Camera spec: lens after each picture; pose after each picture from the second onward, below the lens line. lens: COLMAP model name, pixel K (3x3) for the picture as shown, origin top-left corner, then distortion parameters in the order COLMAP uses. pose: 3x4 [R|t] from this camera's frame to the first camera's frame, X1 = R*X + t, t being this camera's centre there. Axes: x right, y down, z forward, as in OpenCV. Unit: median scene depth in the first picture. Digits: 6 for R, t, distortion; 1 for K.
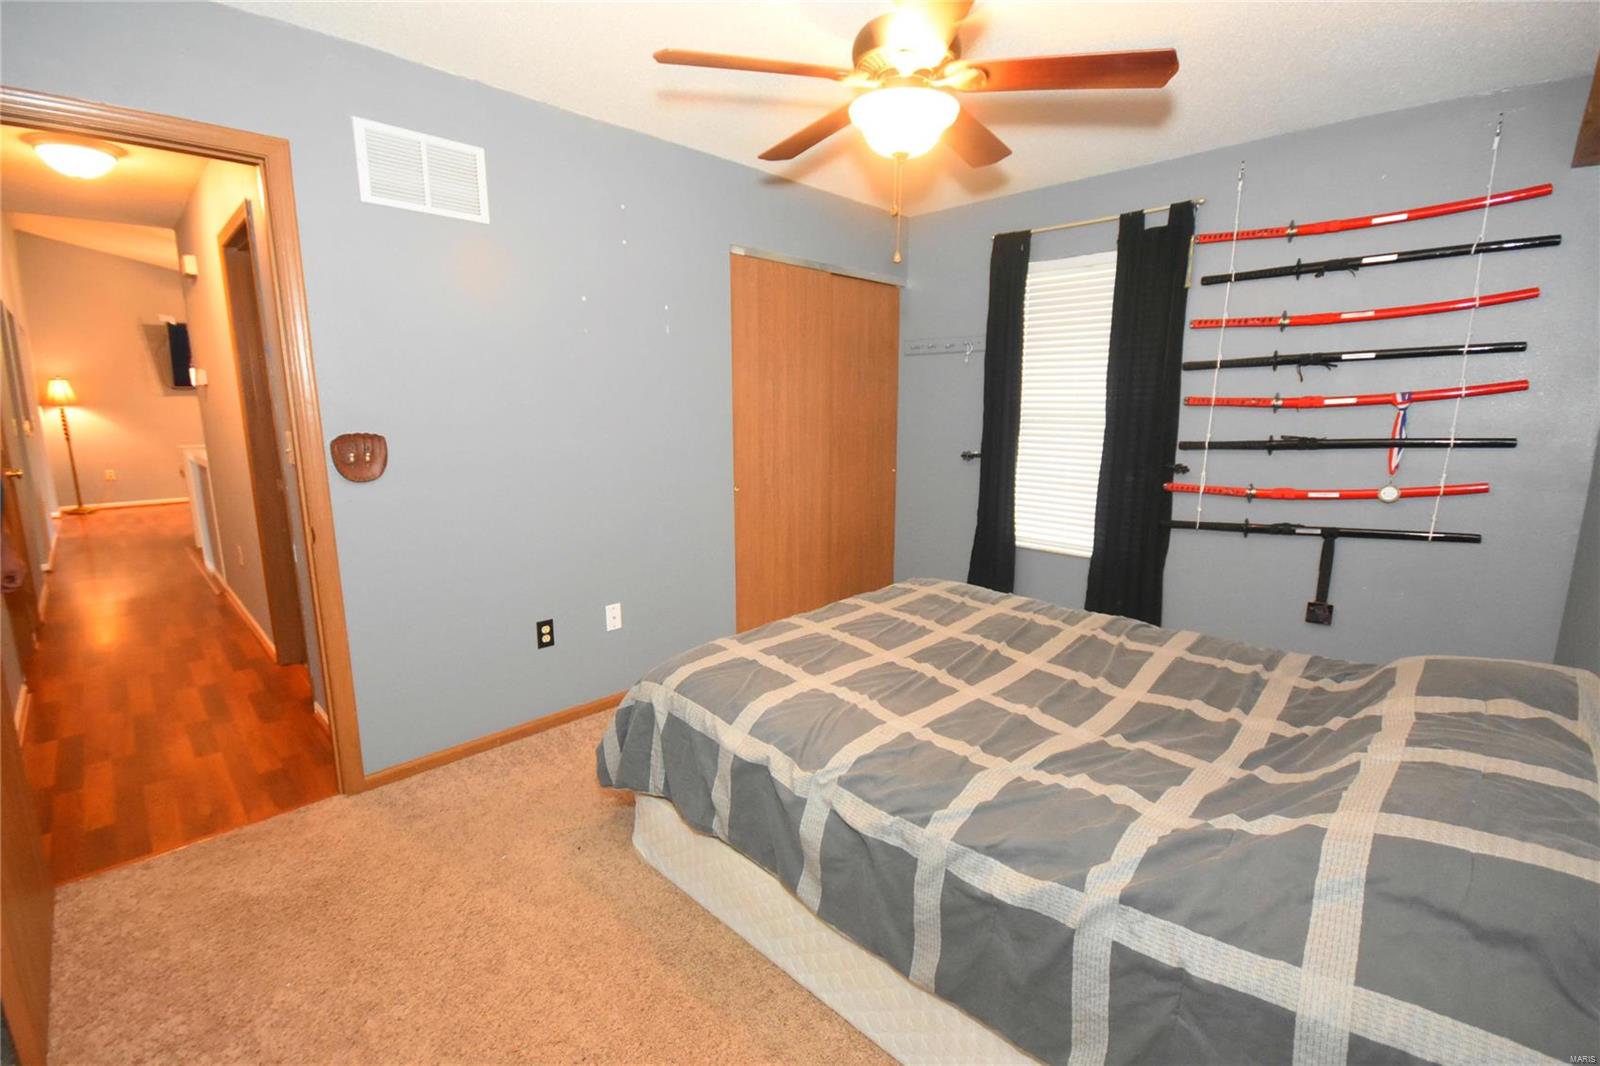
lens RADIAL K [[700.3, 0, 806.3], [0, 700.3, 532.0], [0, 0, 1]] dist [-0.000998, -0.000504]
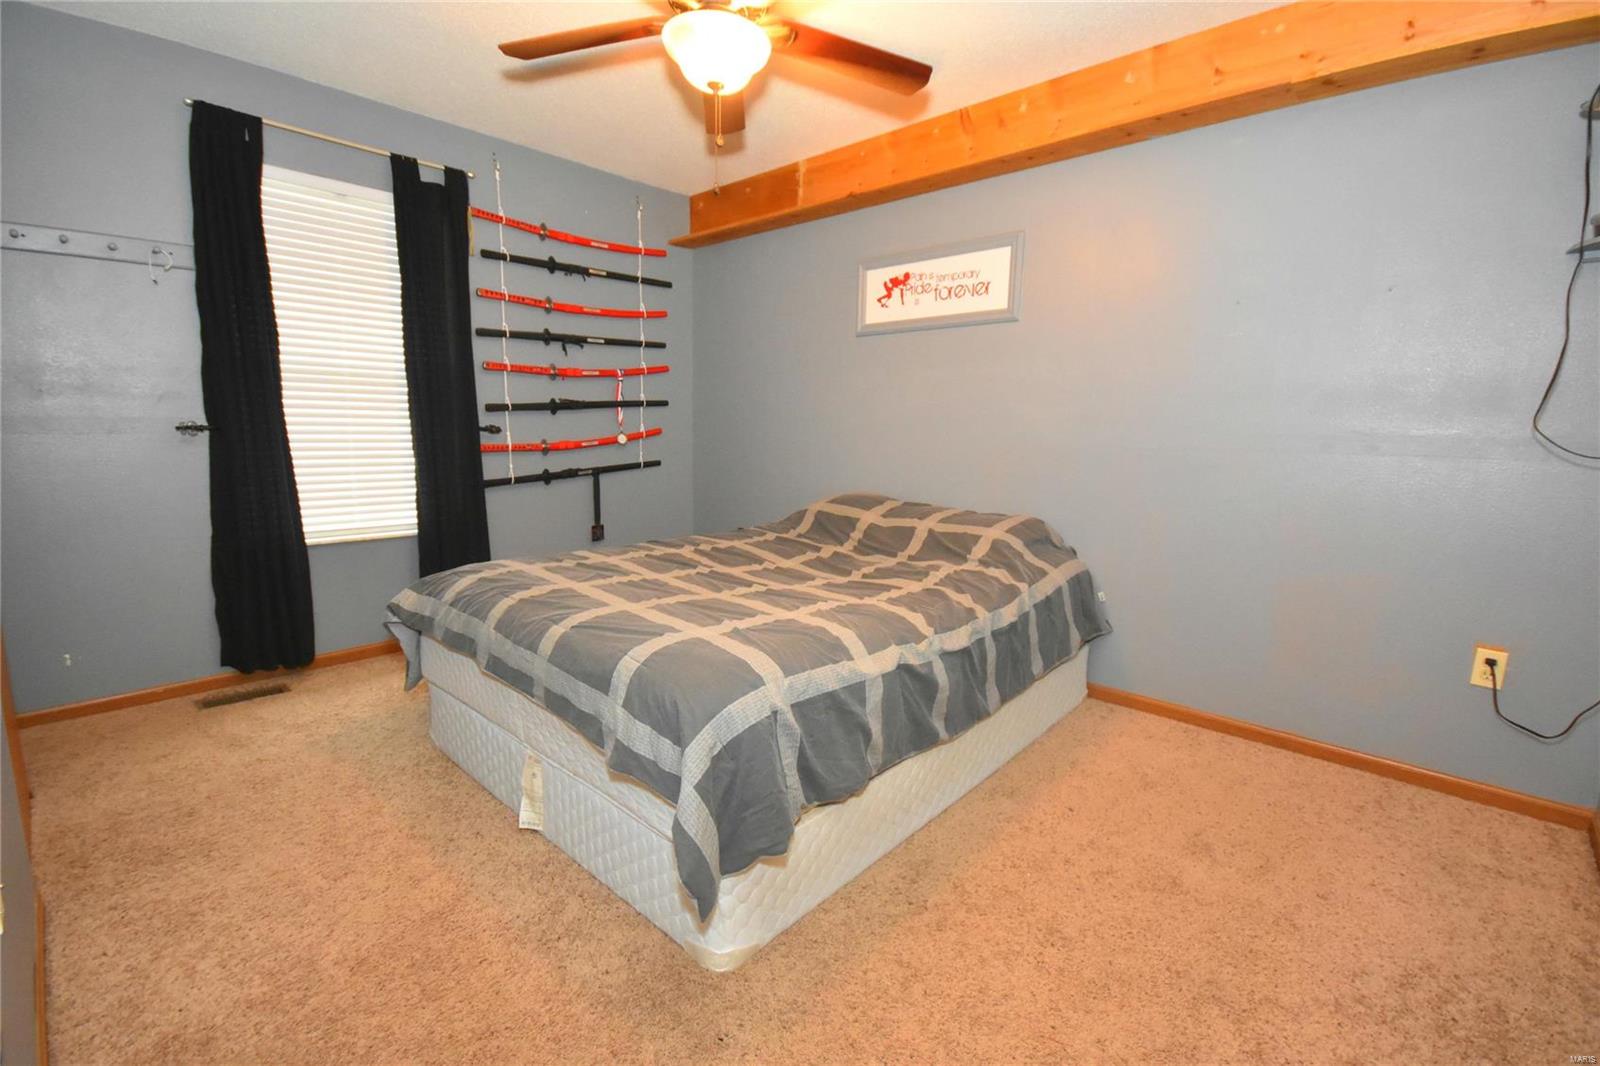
lens RADIAL K [[700.3, 0, 806.3], [0, 700.3, 532.0], [0, 0, 1]] dist [-0.000998, -0.000504]
pose [[-0.038713, -0.155151, 0.987132, -0.581063], [0.165851, 0.973173, 0.159461, -0.031326], [-0.985391, 0.169891, -0.011943, 0.597340]]
